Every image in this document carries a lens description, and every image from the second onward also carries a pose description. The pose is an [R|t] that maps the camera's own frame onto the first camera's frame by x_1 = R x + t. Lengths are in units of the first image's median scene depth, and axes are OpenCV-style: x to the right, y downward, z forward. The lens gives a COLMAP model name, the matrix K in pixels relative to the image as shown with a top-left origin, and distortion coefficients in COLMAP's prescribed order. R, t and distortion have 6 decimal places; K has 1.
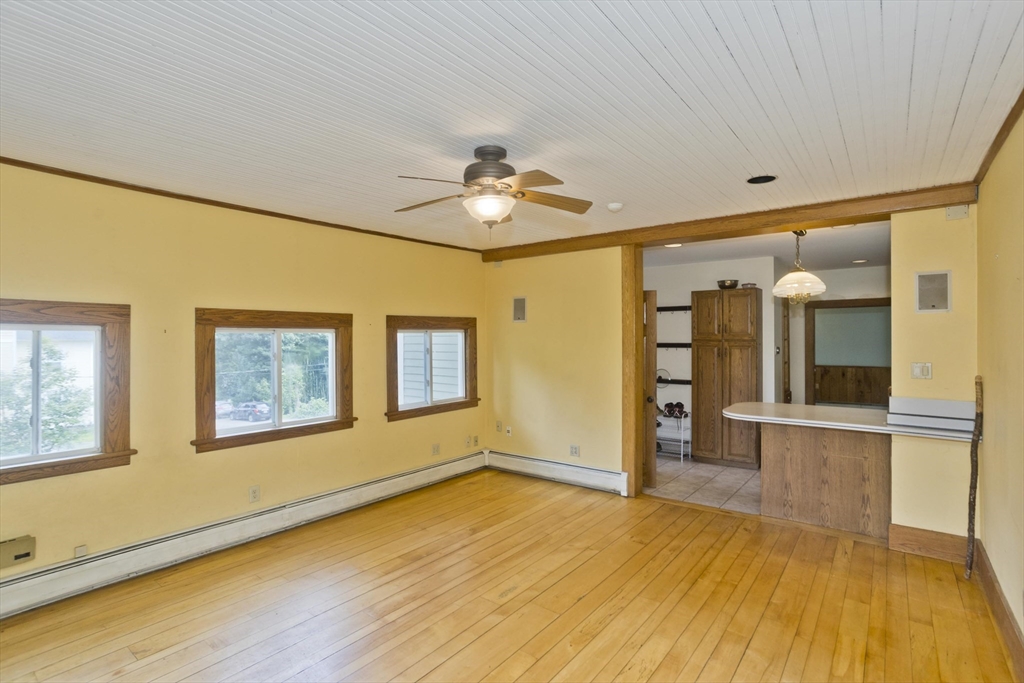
lens RADIAL K [[501.8, 0, 517.4], [0, 501.8, 340.6], [0, 0, 1]] dist [-0.023129, 0.012679]
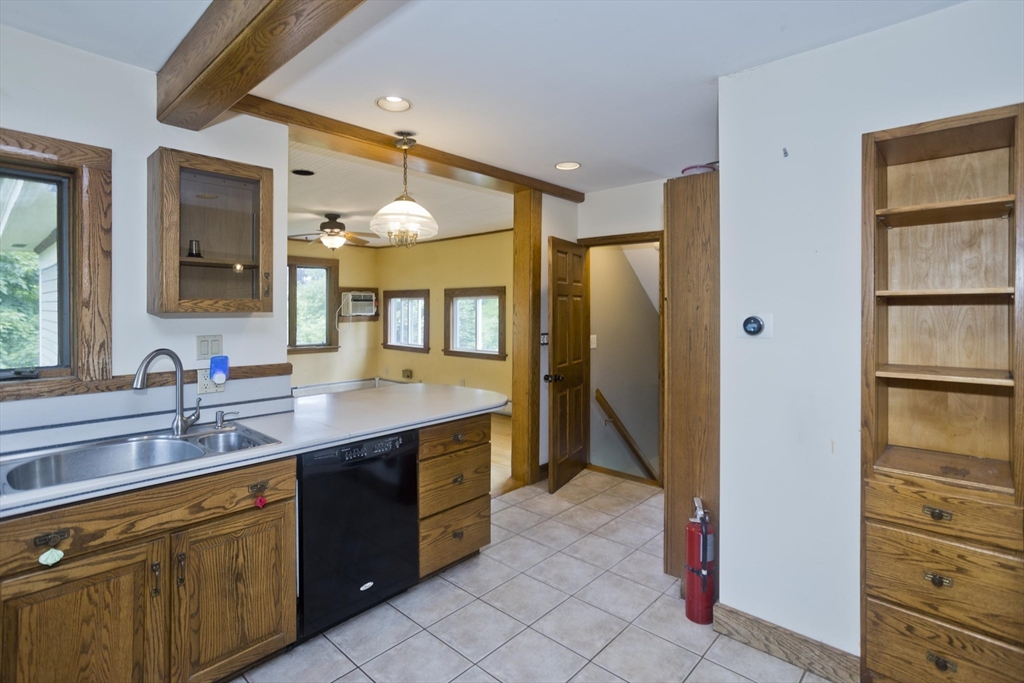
lens RADIAL K [[501.8, 0, 500.5], [0, 501.8, 309.5], [0, 0, 1]] dist [-0.023129, 0.012679]
pose [[-0.100957, 0.008051, -0.994858, 1.441485], [-0.001347, 0.999965, 0.008229, 0.004900], [0.994890, 0.002171, -0.100942, 1.380260]]
